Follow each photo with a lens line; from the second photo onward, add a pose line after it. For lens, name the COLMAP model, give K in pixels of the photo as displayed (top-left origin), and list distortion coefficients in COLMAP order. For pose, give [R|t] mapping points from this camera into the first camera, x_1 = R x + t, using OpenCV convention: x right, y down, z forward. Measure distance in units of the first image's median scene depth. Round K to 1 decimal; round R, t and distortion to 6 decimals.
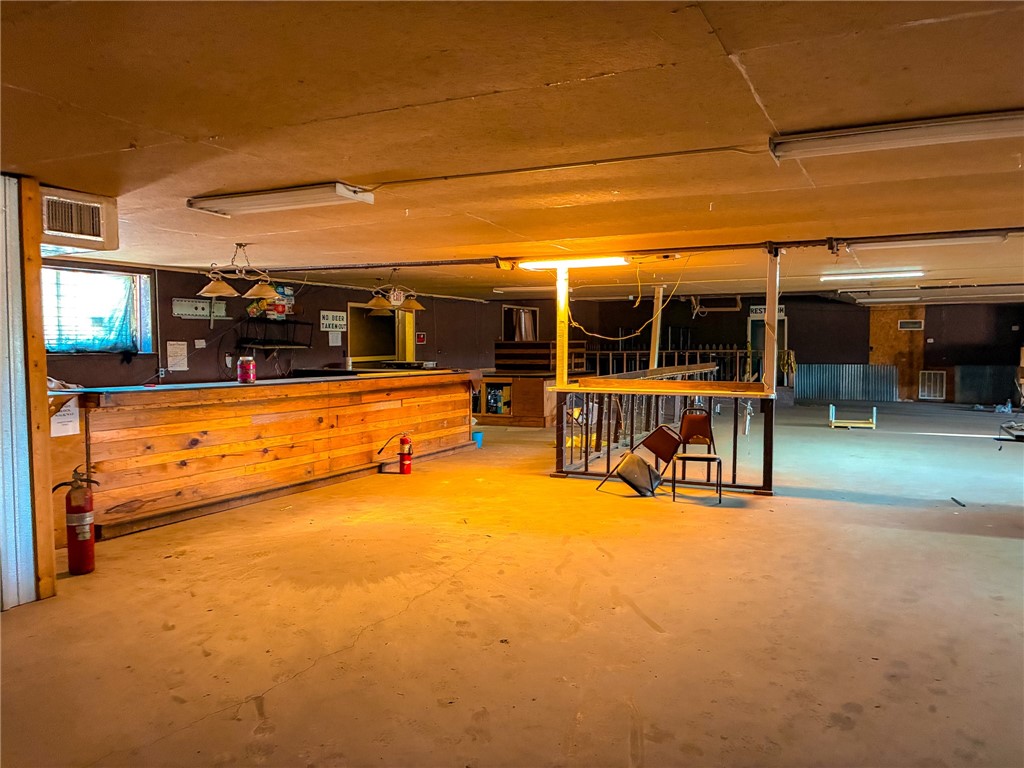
lens RADIAL K [[782.0, 0, 513.4], [0, 782.0, 379.6], [0, 0, 1]] dist [0.037353, -0.022057]
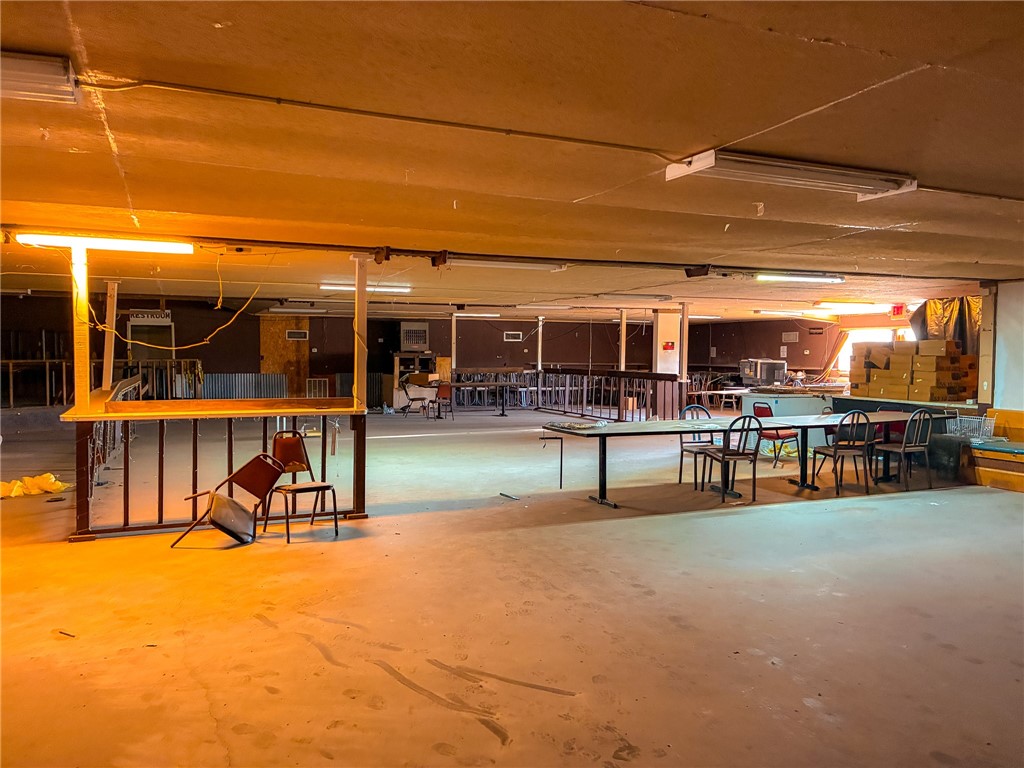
lens RADIAL K [[782.0, 0, 515.5], [0, 782.0, 390.8], [0, 0, 1]] dist [0.037353, -0.022057]
pose [[0.645147, -0.031677, 0.763402, -0.279028], [0.027197, 0.999459, 0.018488, -0.017226], [-0.763575, 0.008834, 0.645659, 0.270140]]
